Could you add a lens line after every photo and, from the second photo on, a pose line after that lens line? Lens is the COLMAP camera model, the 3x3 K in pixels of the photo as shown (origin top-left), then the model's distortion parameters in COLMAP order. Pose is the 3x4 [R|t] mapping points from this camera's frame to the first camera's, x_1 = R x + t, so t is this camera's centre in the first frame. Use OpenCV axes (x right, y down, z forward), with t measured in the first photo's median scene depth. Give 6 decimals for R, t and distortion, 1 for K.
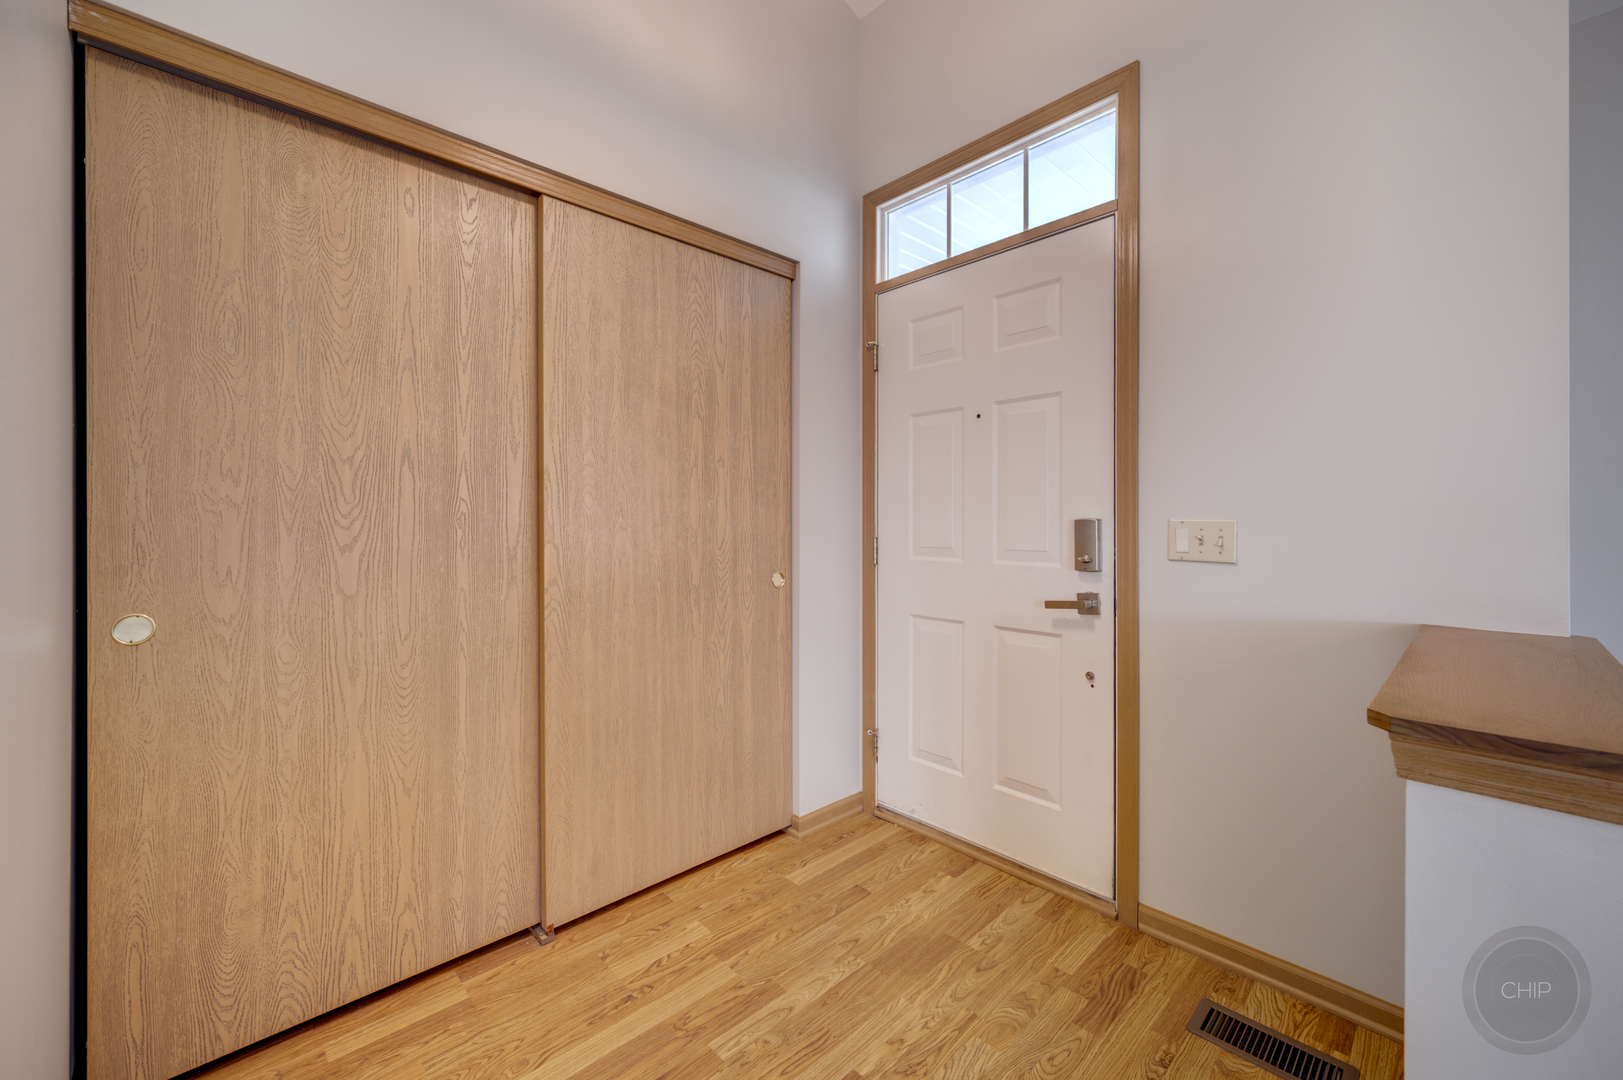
lens RADIAL K [[637.9, 0, 814.3], [0, 637.9, 532.5], [0, 0, 1]] dist [-0.002215, 0.000674]
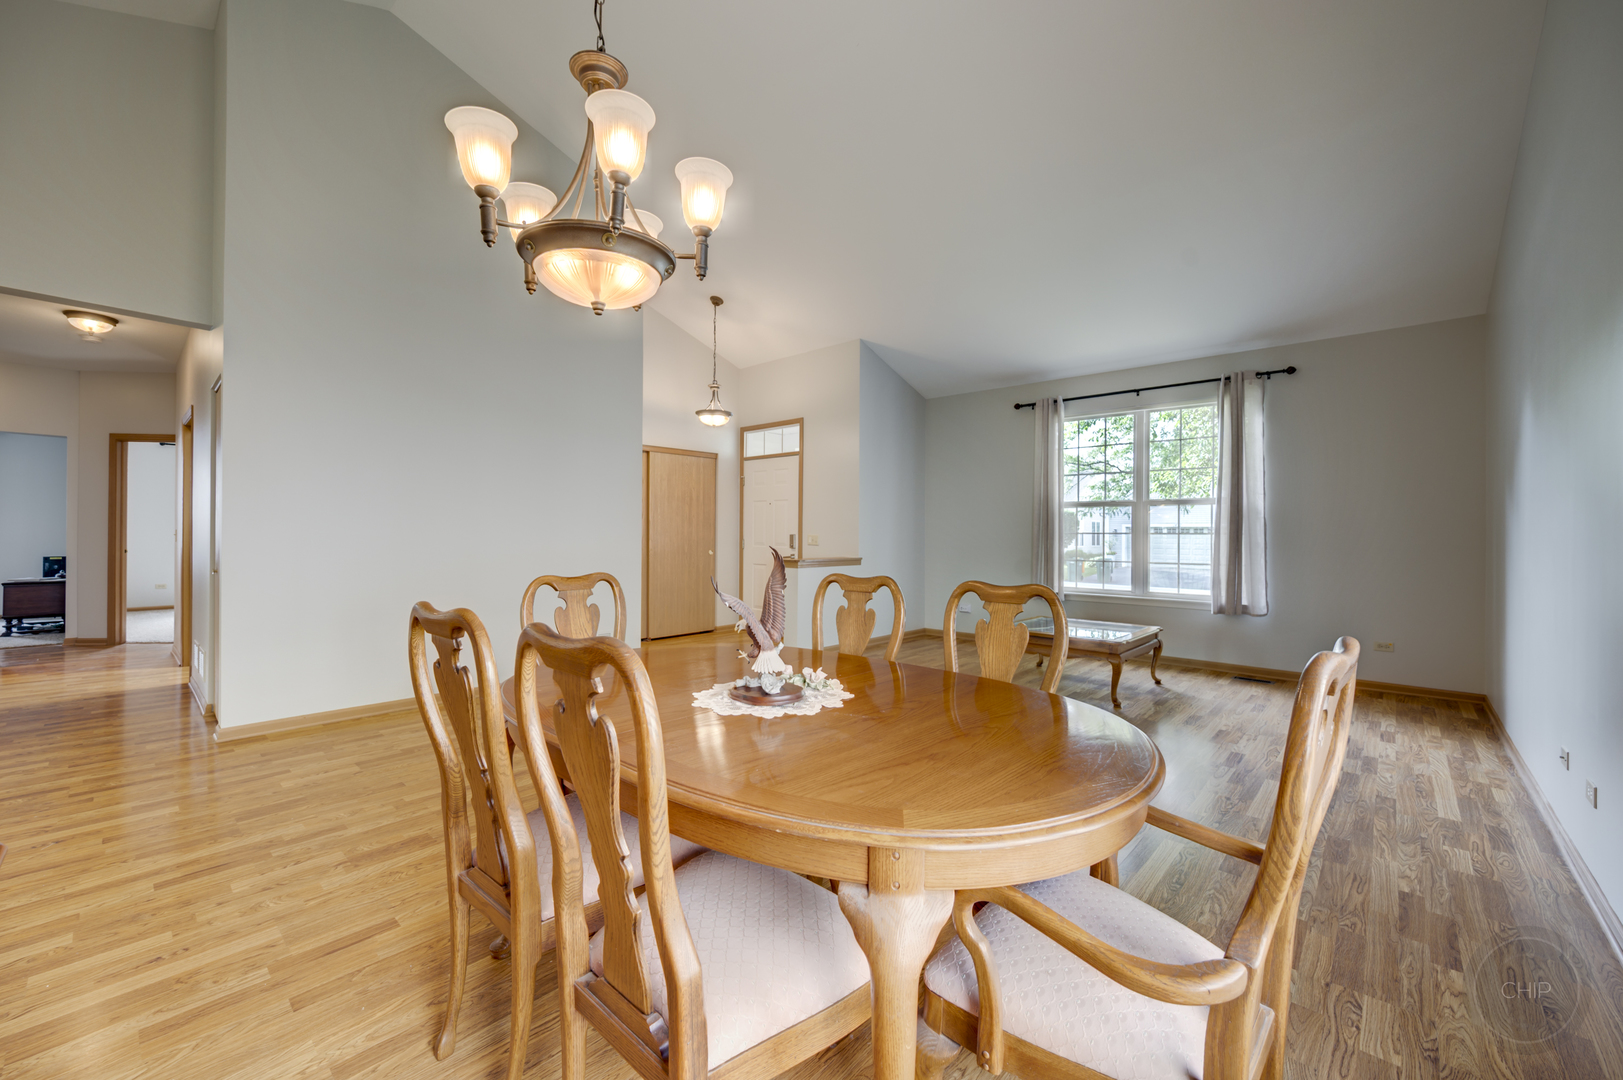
lens RADIAL K [[637.9, 0, 805.7], [0, 637.9, 539.2], [0, 0, 1]] dist [-0.002215, 0.000674]
pose [[0.998082, 0.004067, 0.061778, 0.245938], [-0.004113, 0.999991, 0.000617, 0.003143], [-0.061775, -0.000870, 0.998090, -2.491999]]
